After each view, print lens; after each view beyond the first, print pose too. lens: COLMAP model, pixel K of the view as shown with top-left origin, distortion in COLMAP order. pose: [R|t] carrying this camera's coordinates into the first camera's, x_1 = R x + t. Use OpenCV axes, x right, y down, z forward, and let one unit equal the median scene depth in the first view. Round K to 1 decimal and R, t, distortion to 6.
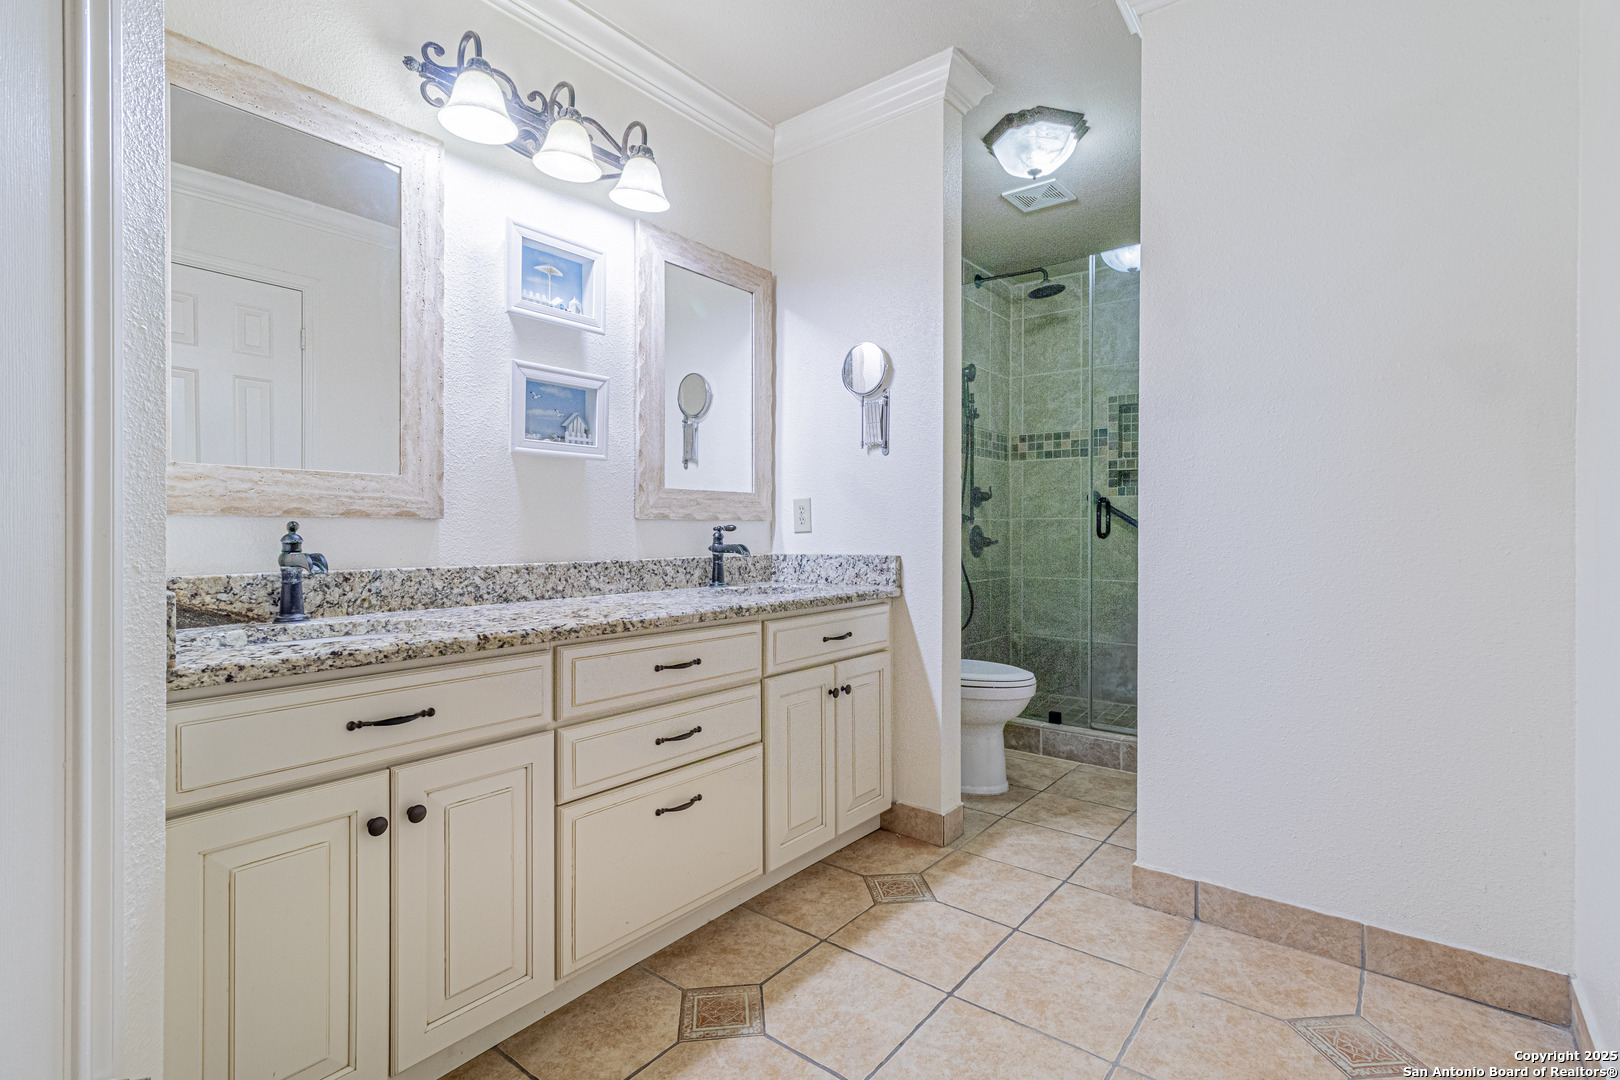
lens RADIAL K [[759.8, 0, 803.7], [0, 759.8, 527.4], [0, 0, 1]] dist [0.002408, 0.000067]
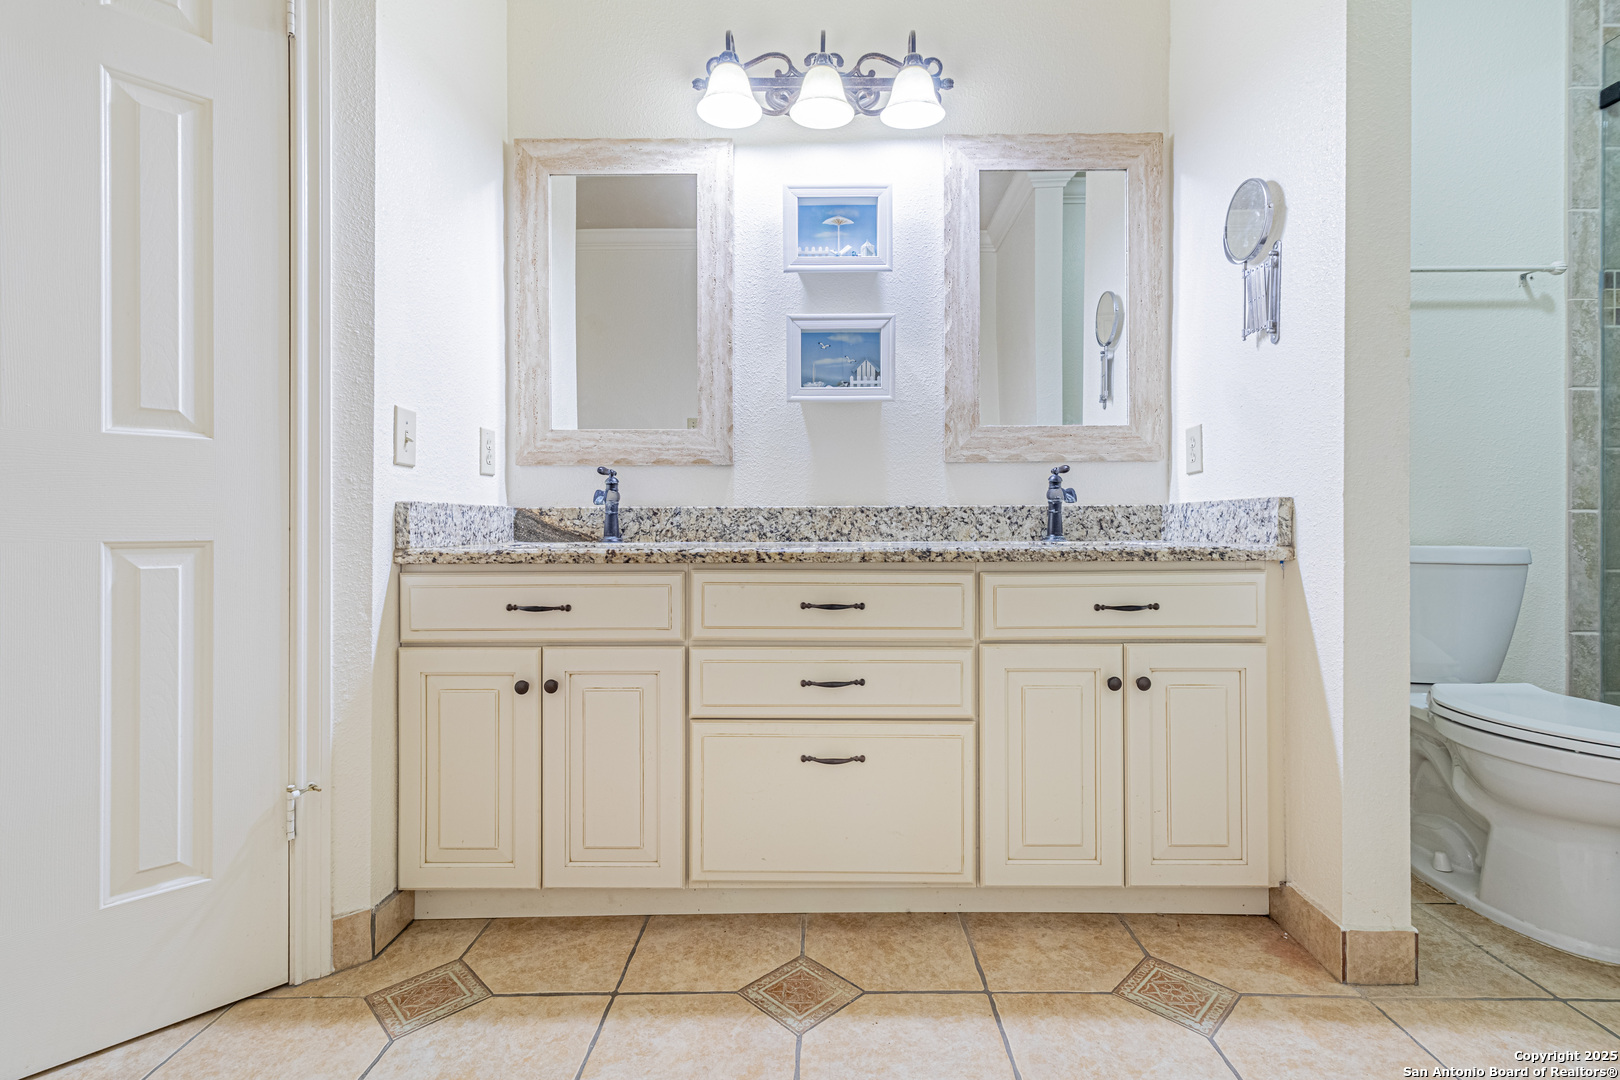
lens RADIAL K [[748.3, 0, 810.7], [0, 748.3, 515.5], [0, 0, 1]] dist [0.001837, 0.000416]
pose [[0.614964, -0.004574, -0.788542, 0.464605], [0.005360, 0.999984, -0.001620, 0.063684], [0.788537, -0.003230, 0.614979, 0.371122]]
